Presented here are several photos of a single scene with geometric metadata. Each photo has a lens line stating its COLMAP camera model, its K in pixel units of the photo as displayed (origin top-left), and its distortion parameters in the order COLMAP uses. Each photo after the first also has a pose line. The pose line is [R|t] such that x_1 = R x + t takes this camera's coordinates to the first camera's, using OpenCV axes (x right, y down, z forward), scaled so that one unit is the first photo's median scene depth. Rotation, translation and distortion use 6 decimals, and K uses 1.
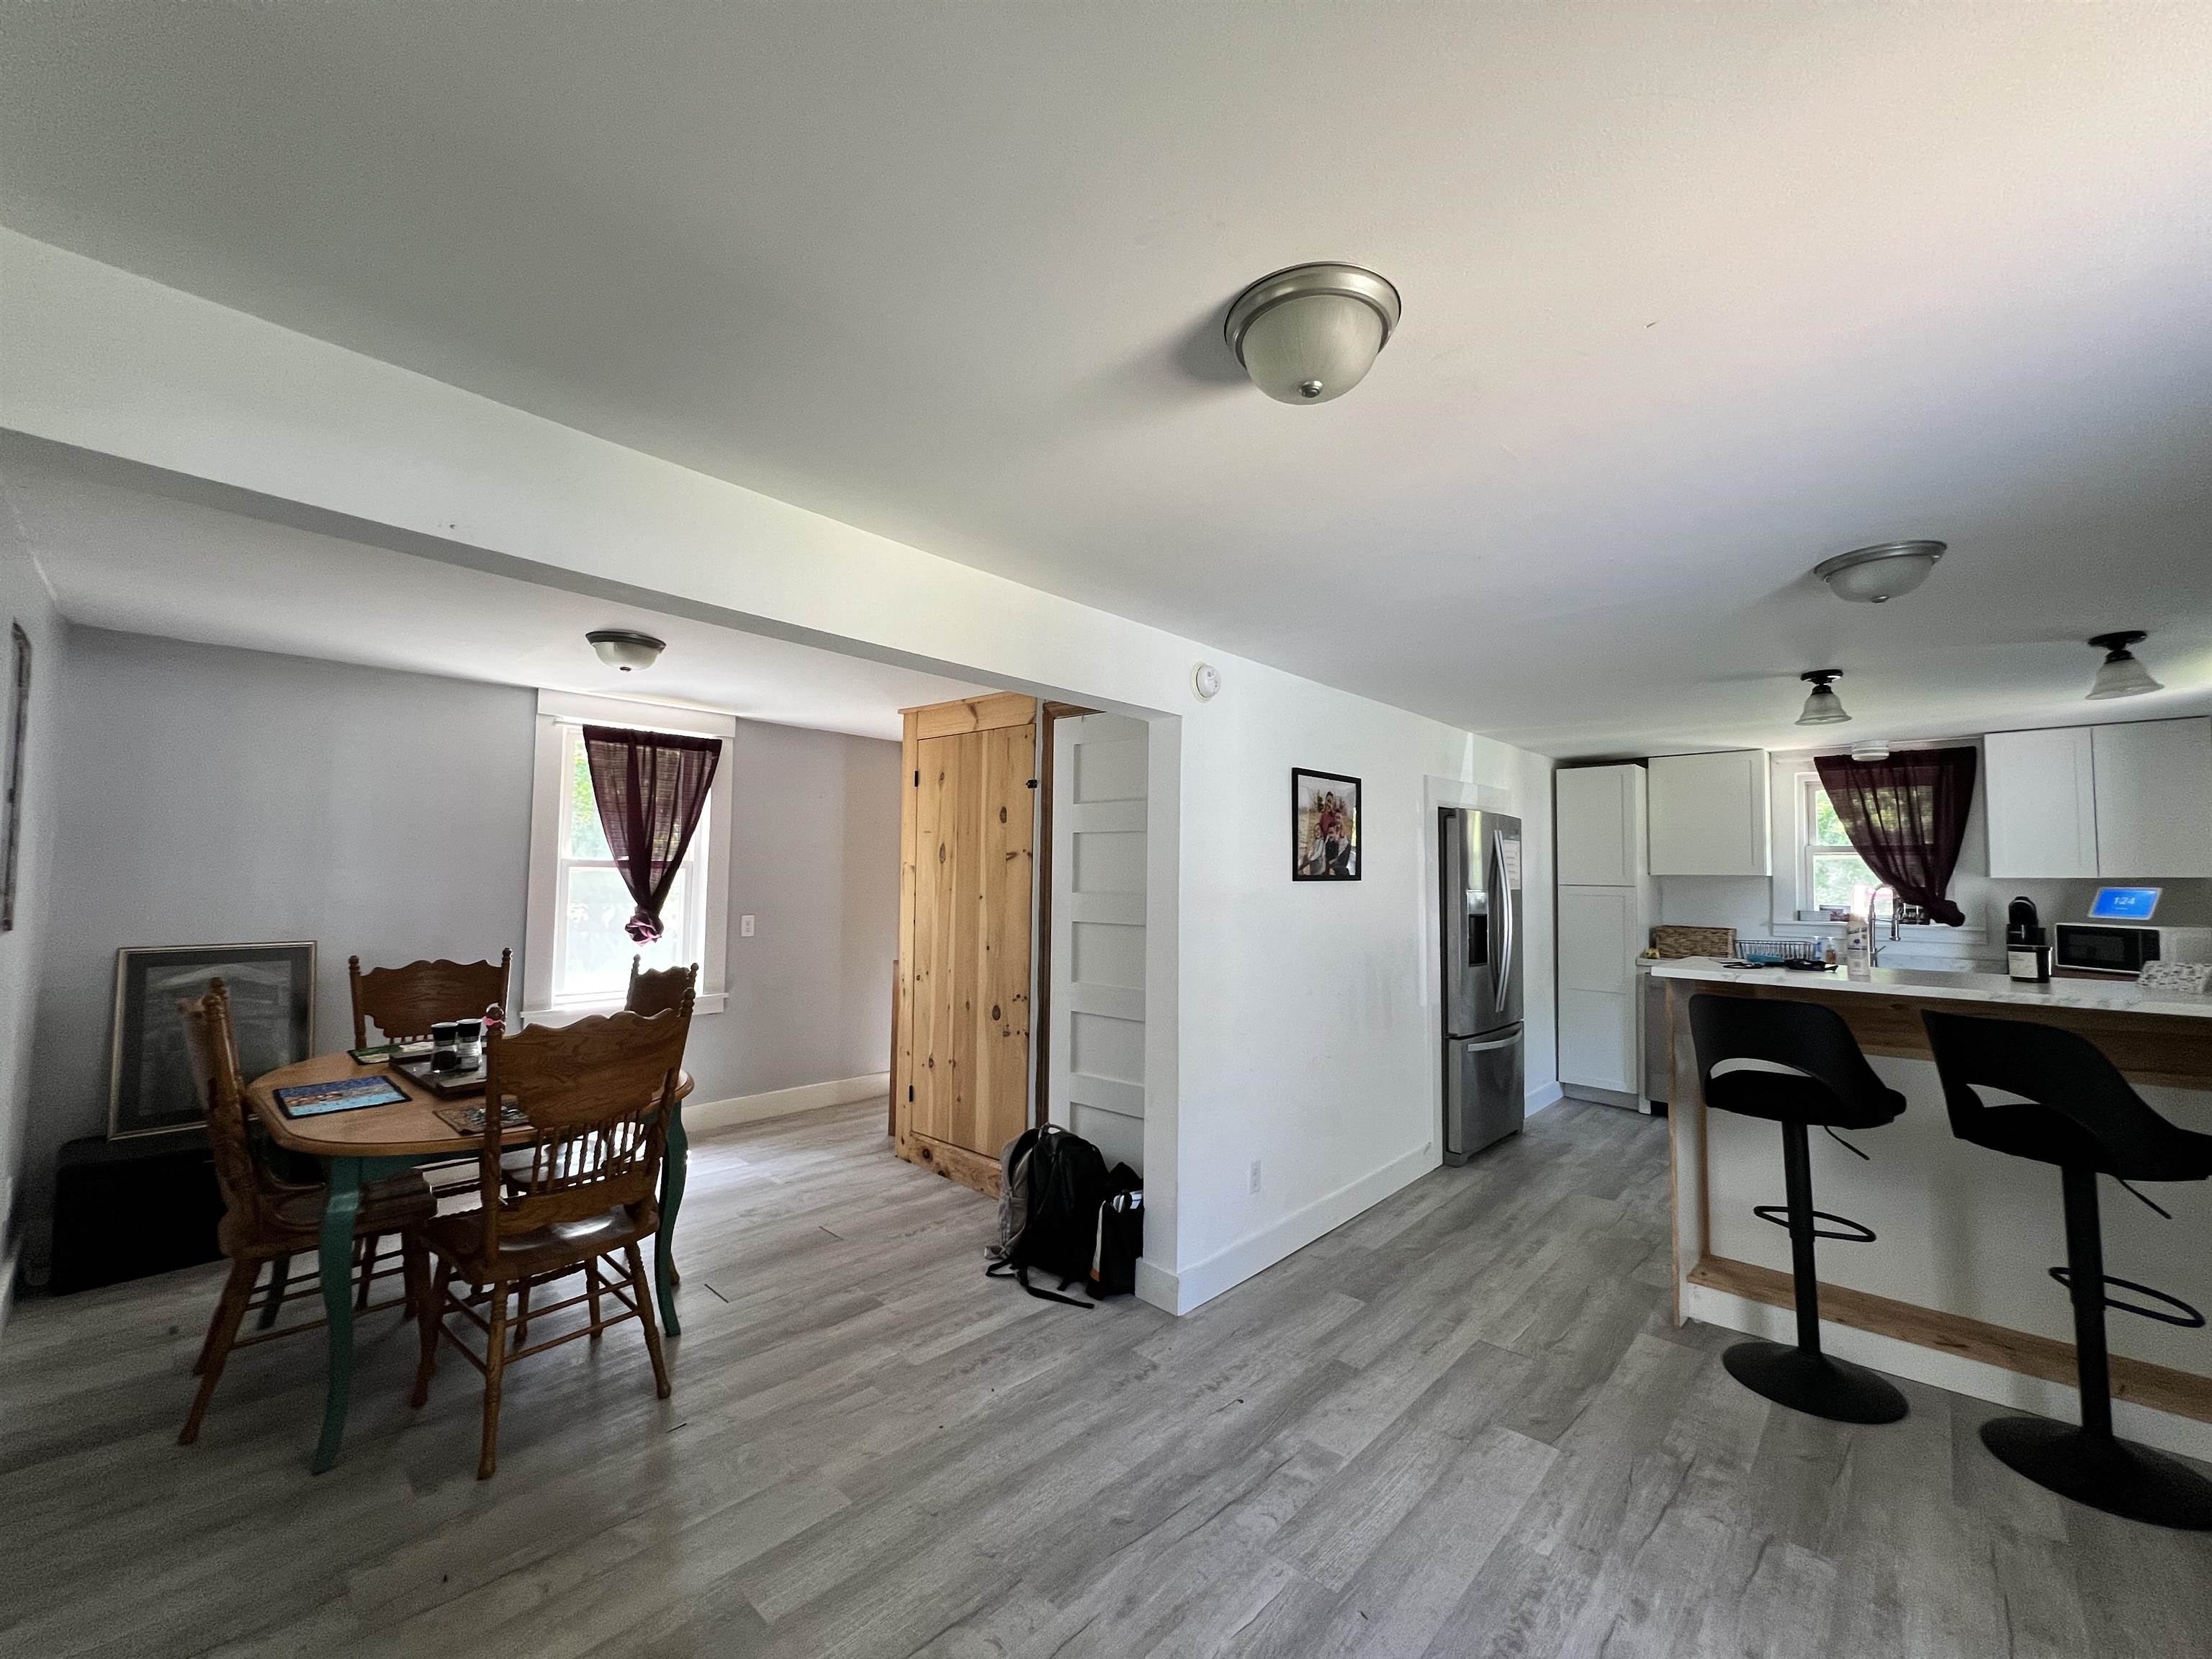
lens RADIAL K [[888.1, 0, 1103.1], [0, 888.1, 834.0], [0, 0, 1]] dist [-0.001240, 0.001050]
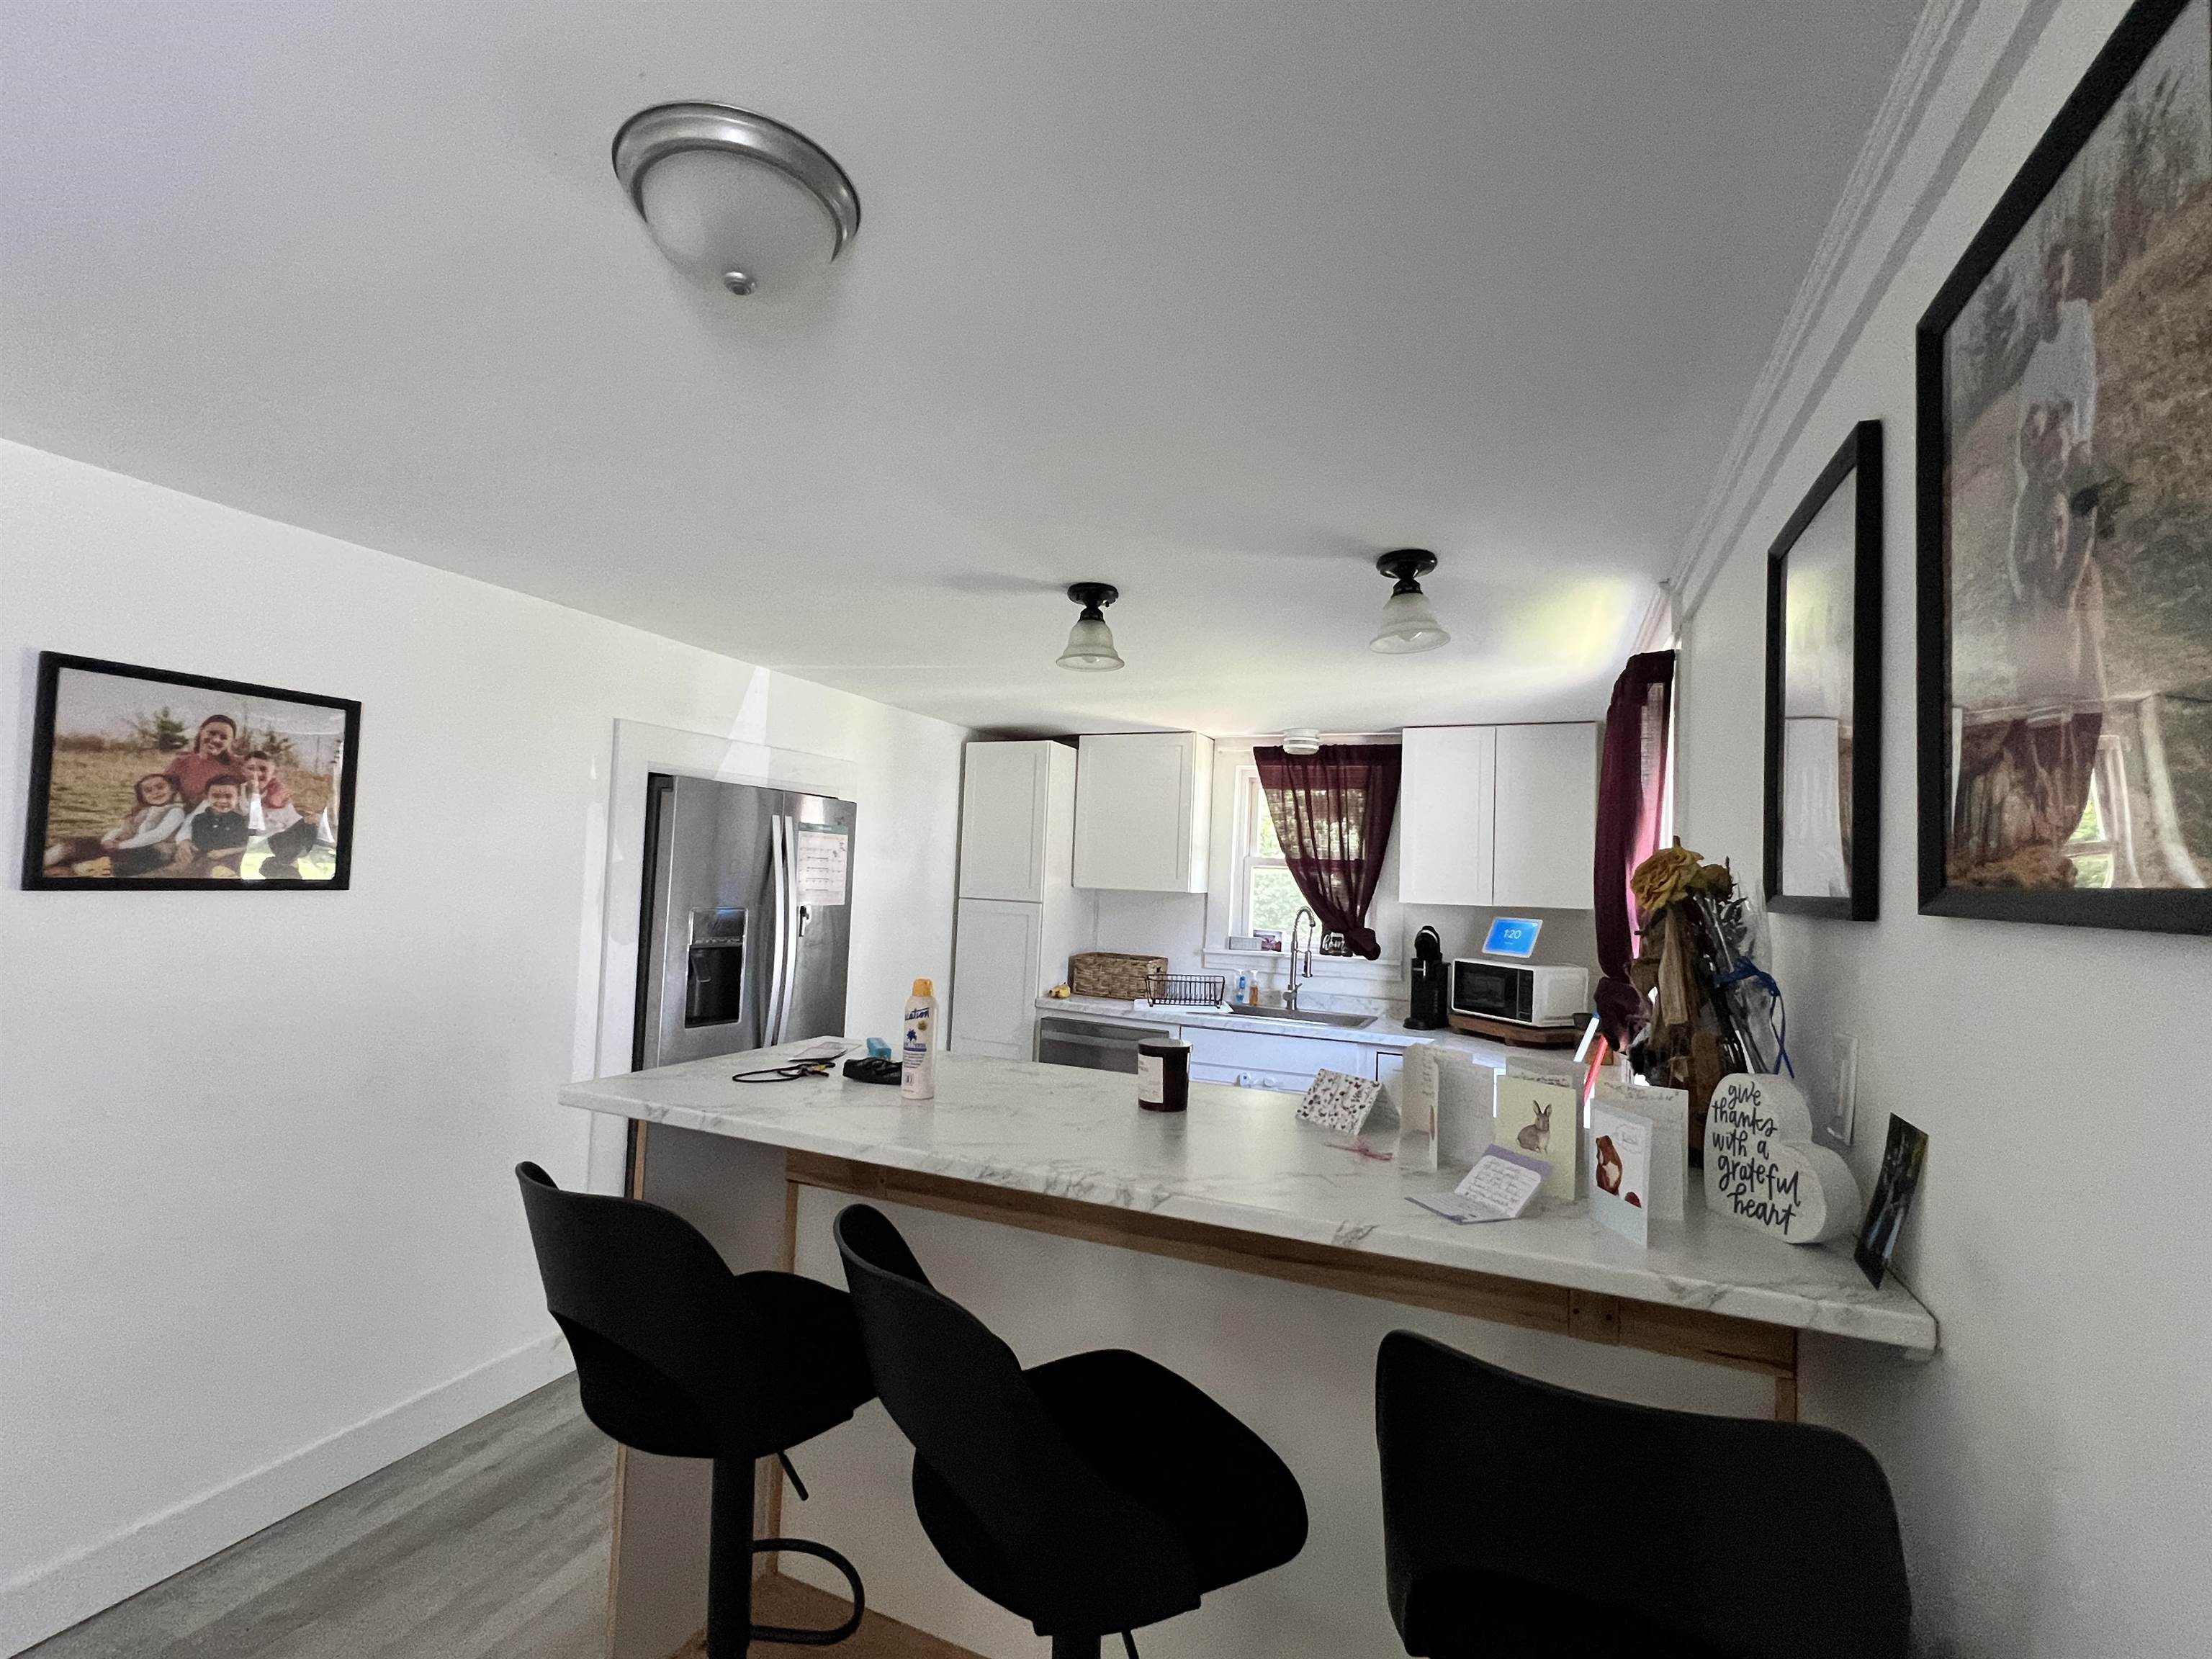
lens RADIAL K [[969.0, 0, 1106.0], [0, 969.0, 829.5], [0, 0, 1]] dist [-0.003082, -0.000178]
pose [[0.942435, 0.044241, 0.331451, 0.420810], [-0.045711, 0.998949, -0.003363, -0.002826], [-0.331251, -0.011981, 0.943467, 0.232168]]
